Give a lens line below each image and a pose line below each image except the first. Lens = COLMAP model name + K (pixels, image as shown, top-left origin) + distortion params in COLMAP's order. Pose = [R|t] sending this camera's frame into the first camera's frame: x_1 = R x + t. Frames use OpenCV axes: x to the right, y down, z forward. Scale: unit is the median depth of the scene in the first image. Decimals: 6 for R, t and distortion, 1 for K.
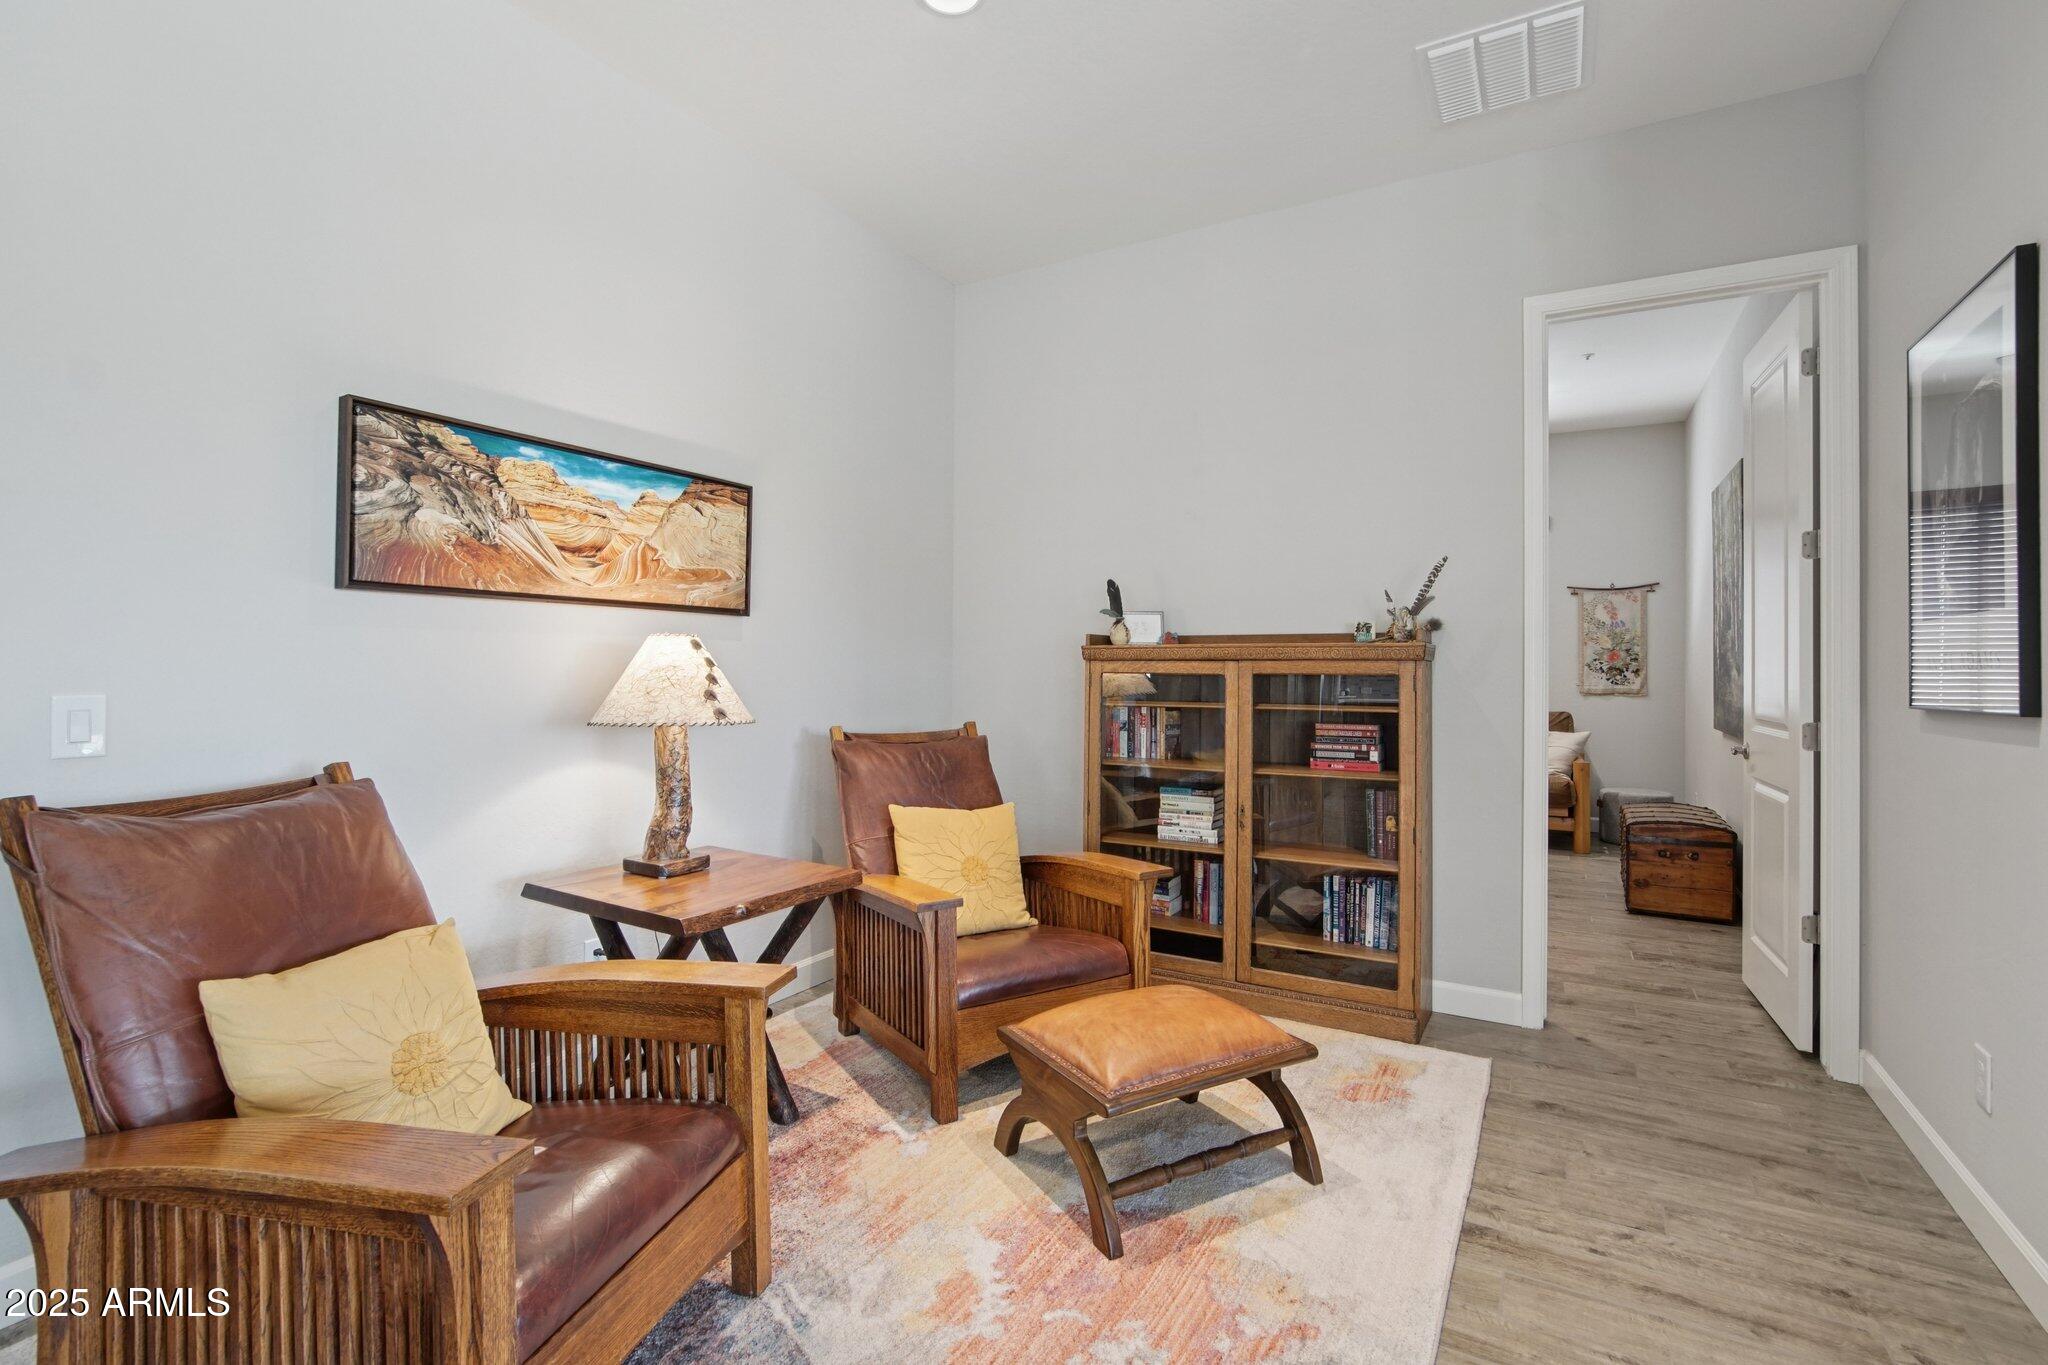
lens RADIAL K [[933.0, 0, 1020.2], [0, 933.0, 666.3], [0, 0, 1]] dist [-0.025942, 0.004087]
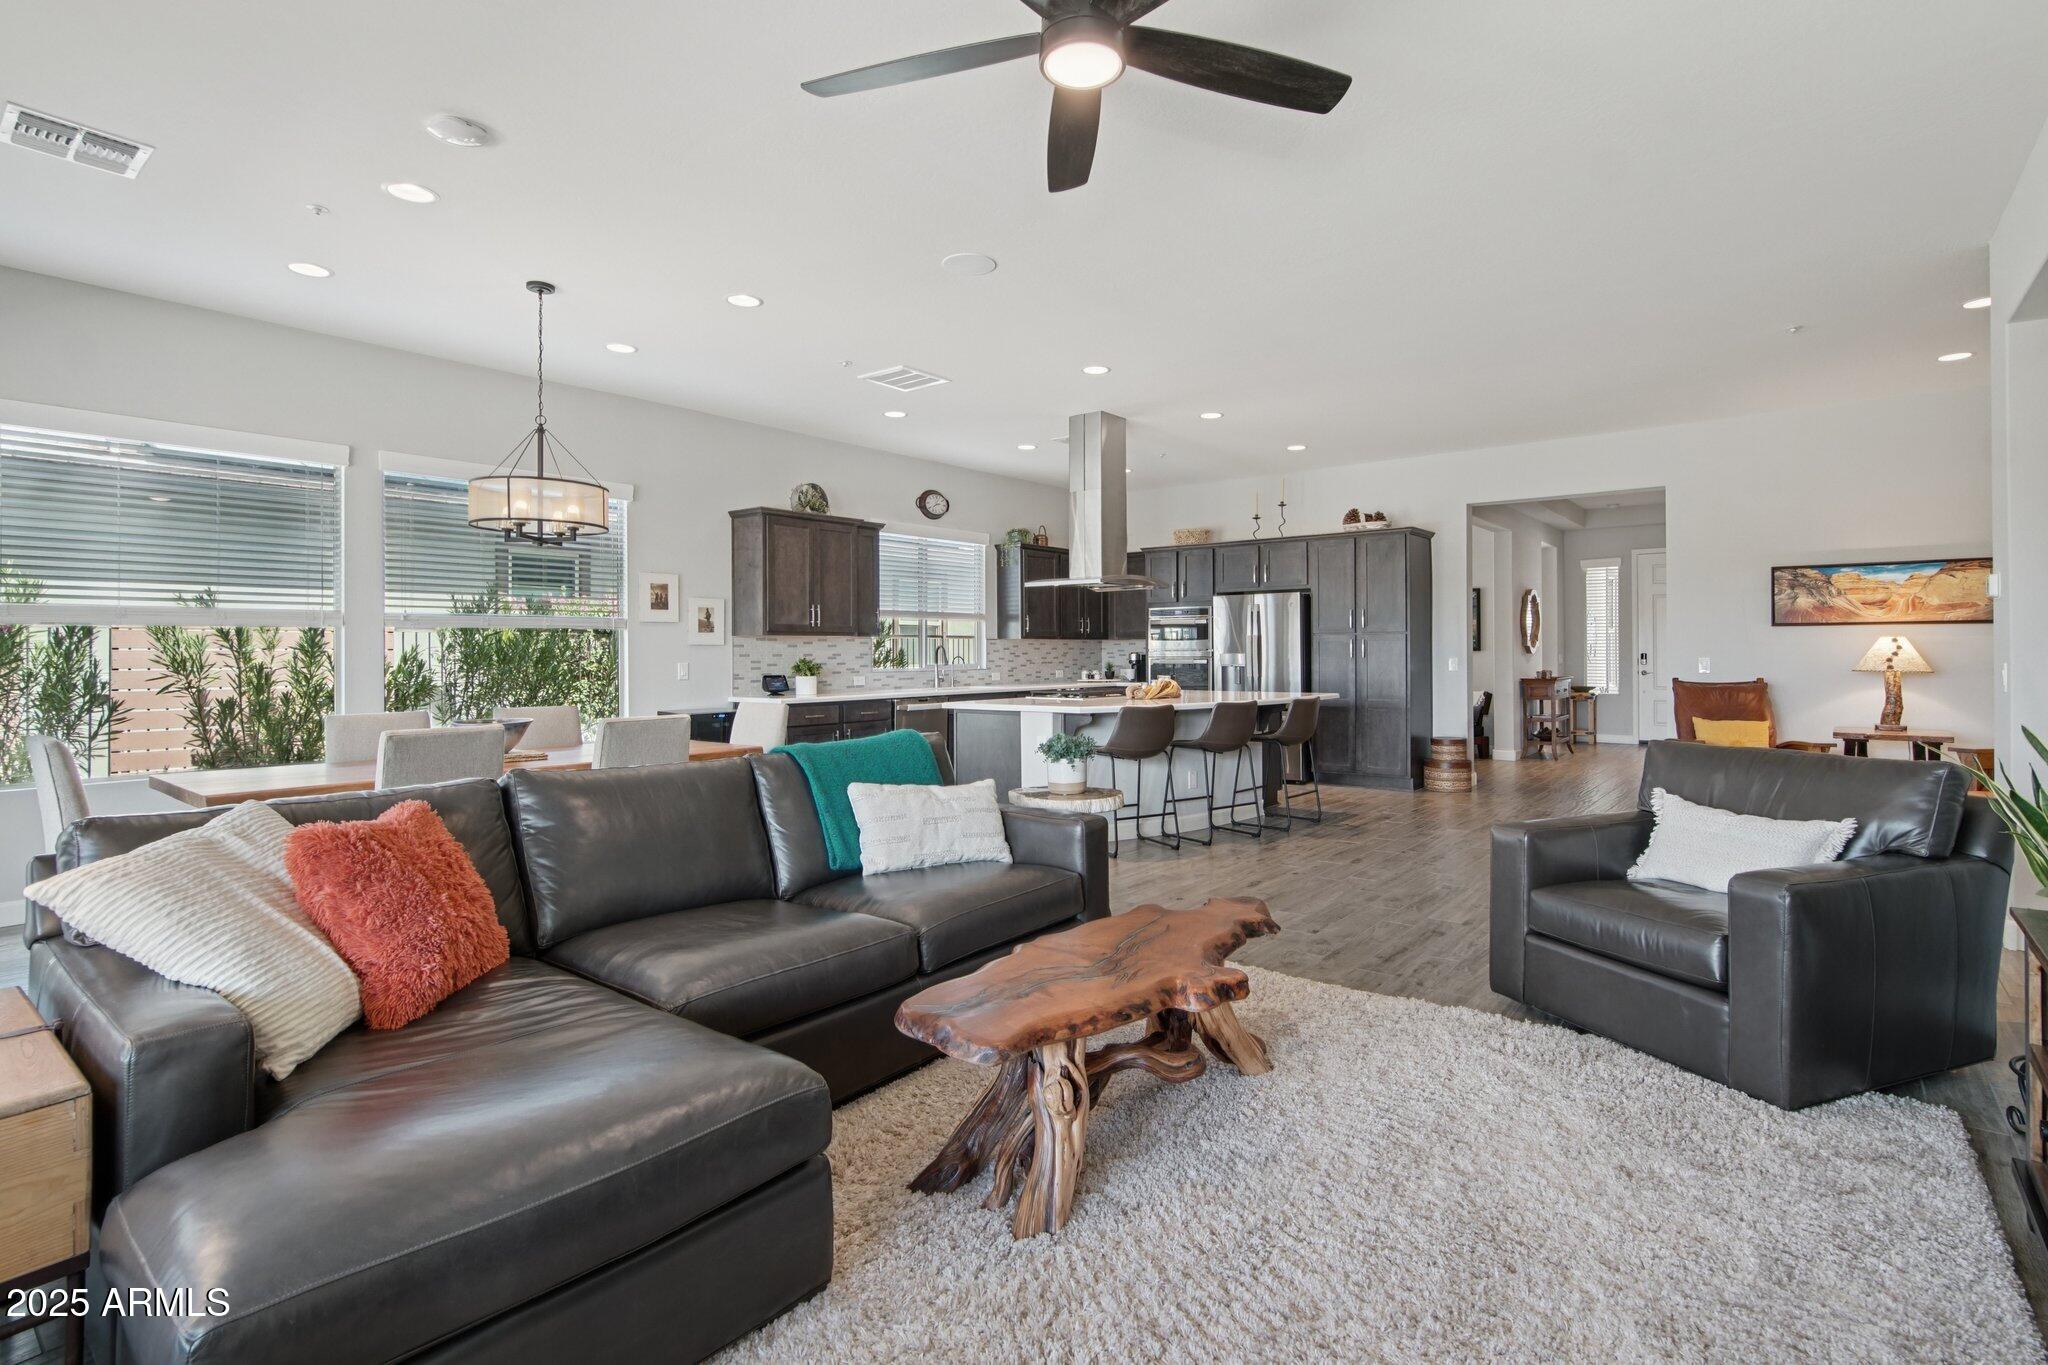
lens RADIAL K [[963.7, 0, 1081.1], [0, 963.7, 649.7], [0, 0, 1]] dist [-0.000335, -0.000172]
pose [[-0.129088, -0.010026, -0.991582, 2.018802], [0.005843, 0.999924, -0.010871, 0.013154], [0.991616, -0.007197, -0.129019, -0.668695]]
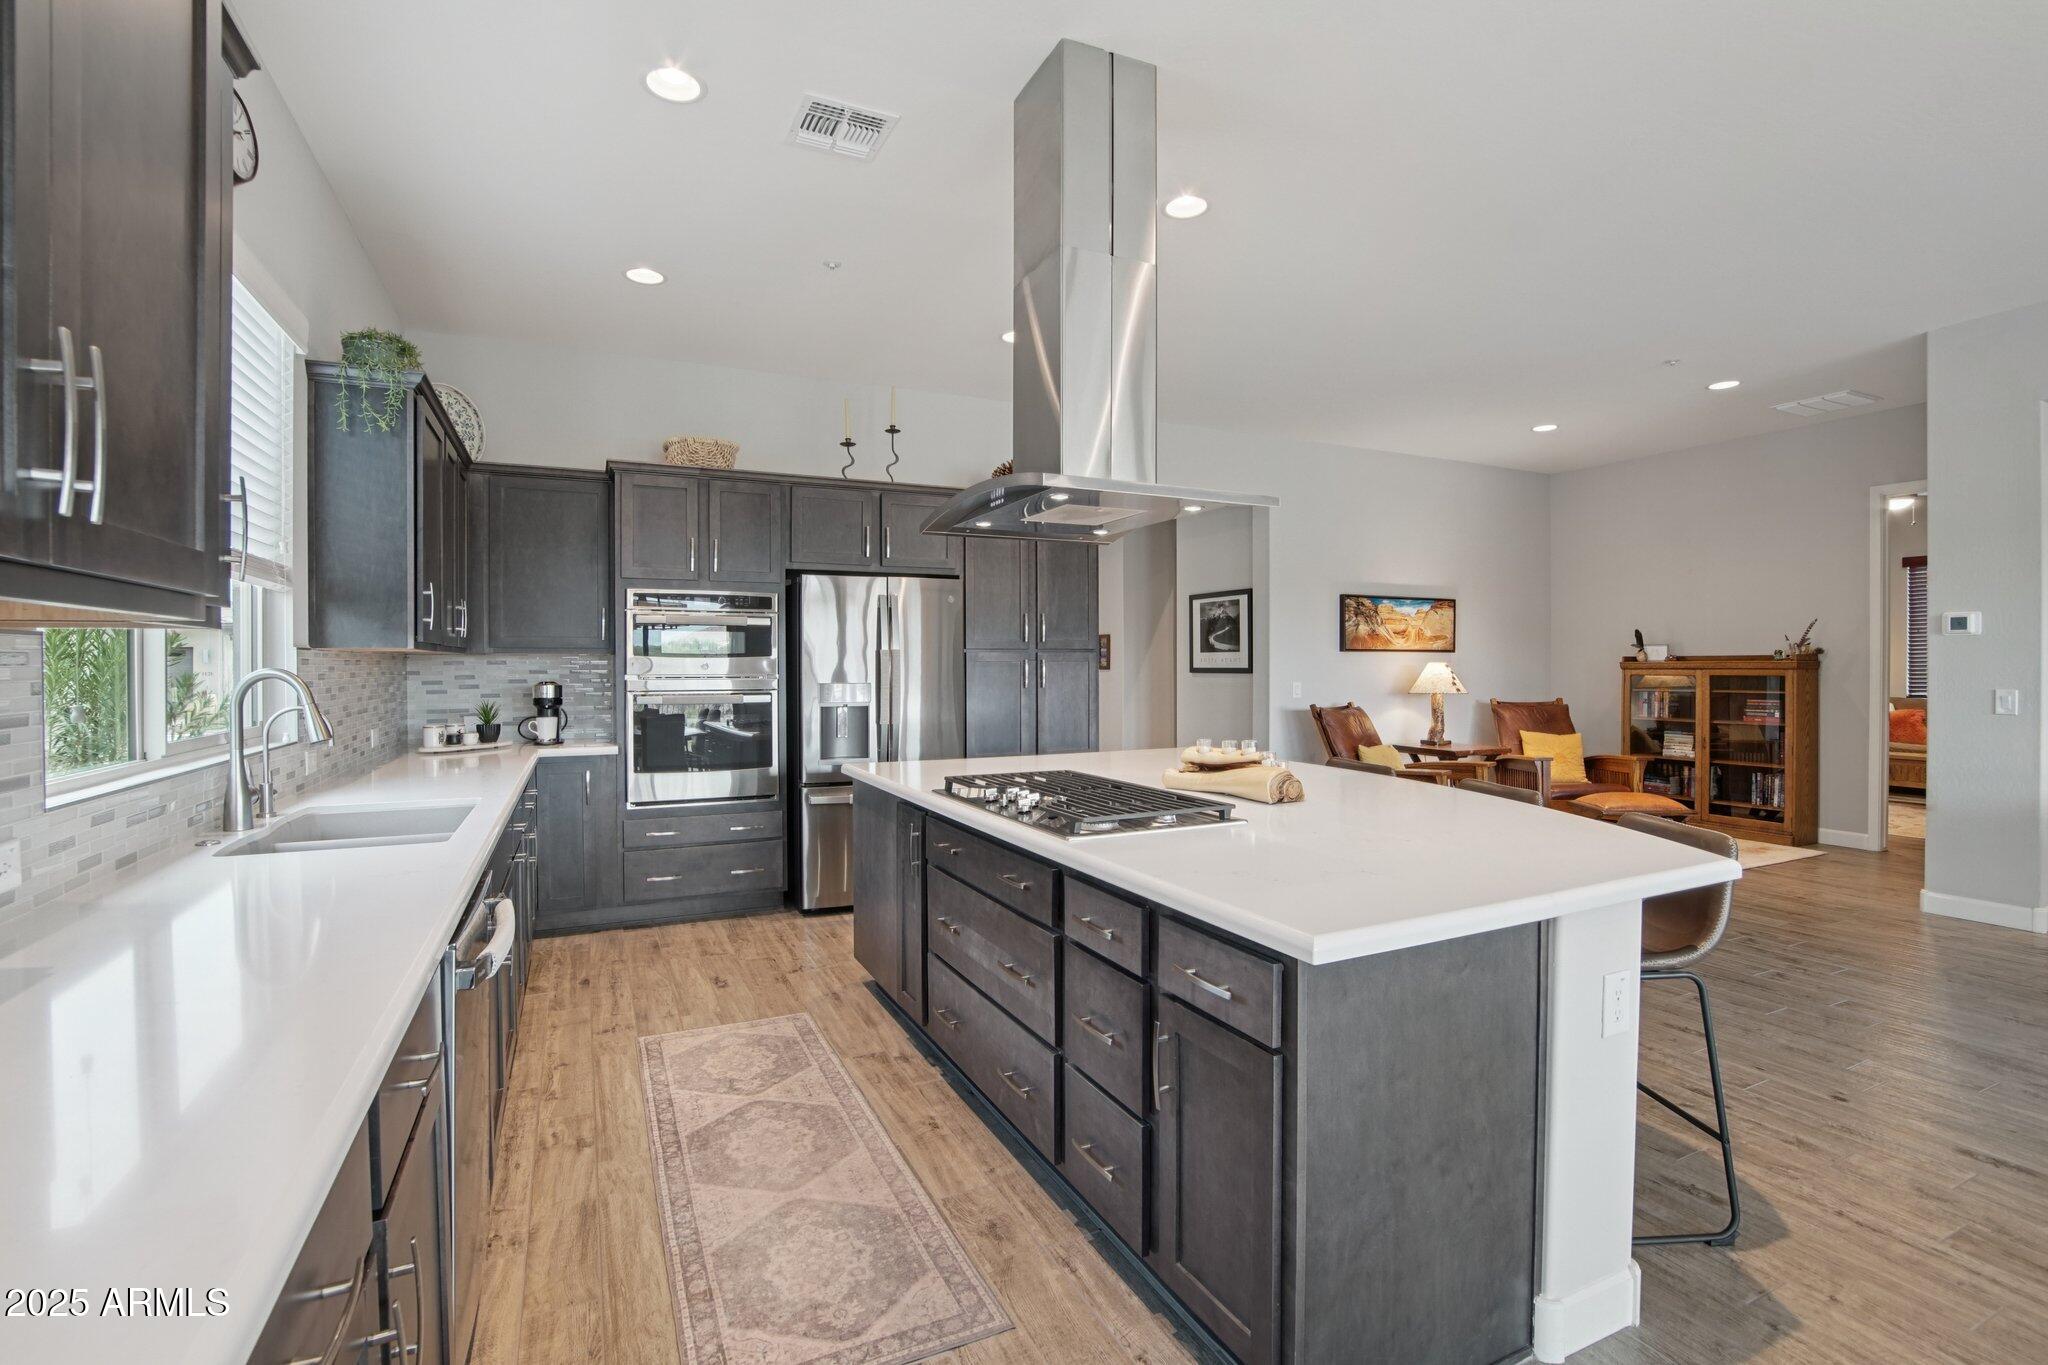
lens RADIAL K [[933.0, 0, 1012.1], [0, 933.0, 677.7], [0, 0, 1]] dist [-0.025942, 0.004087]
pose [[0.822127, -0.001394, -0.569302, 0.142839], [0.009683, 0.999887, 0.011534, -0.027601], [0.569221, -0.014994, 0.822048, -1.708689]]
